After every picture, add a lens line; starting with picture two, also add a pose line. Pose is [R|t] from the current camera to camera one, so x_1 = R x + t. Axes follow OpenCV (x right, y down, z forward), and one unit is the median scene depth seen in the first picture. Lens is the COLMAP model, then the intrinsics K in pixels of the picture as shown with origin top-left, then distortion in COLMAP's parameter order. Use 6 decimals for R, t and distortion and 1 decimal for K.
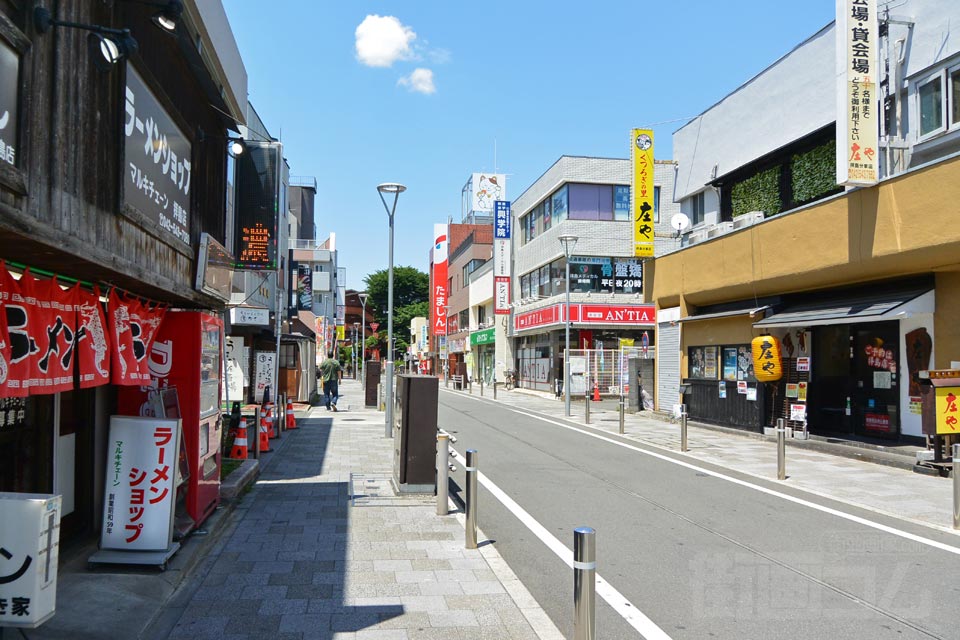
lens RADIAL K [[776.3, 0, 483.5], [0, 776.3, 331.7], [0, 0, 1]] dist [0.034948, 0.001976]
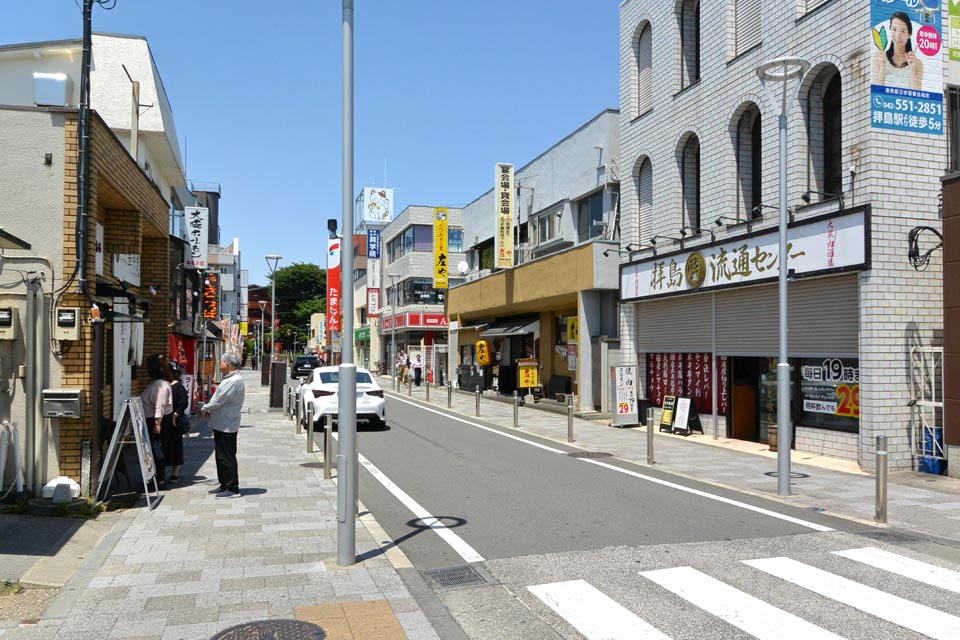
lens RADIAL K [[849.4, 0, 480.1], [0, 849.4, 330.4], [0, 0, 1]] dist [0.072741, 0.002730]
pose [[0.996040, 0.005326, 0.088742, 0.075348], [-0.006234, 0.999931, 0.009960, -0.016201], [-0.088683, -0.010474, 0.996005, -0.415970]]
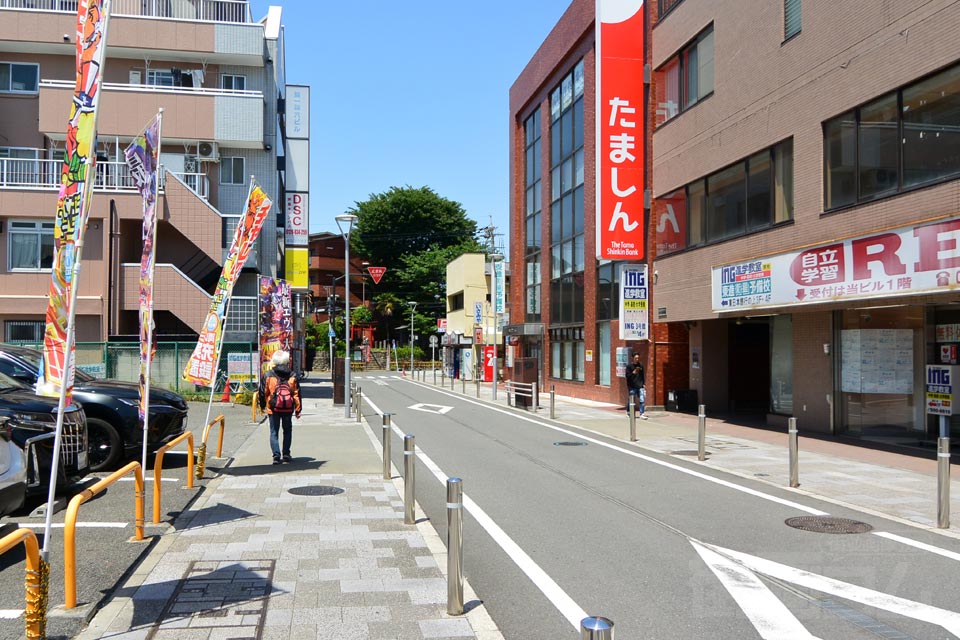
lens RADIAL K [[743.9, 0, 475.8], [0, 743.9, 329.4], [0, 0, 1]] dist [-0.003135, 0.002721]
pose [[0.999361, 0.013372, 0.033137, -0.187929], [-0.013561, 0.999893, 0.005469, 0.046530], [-0.033060, -0.005914, 0.999436, 1.113972]]
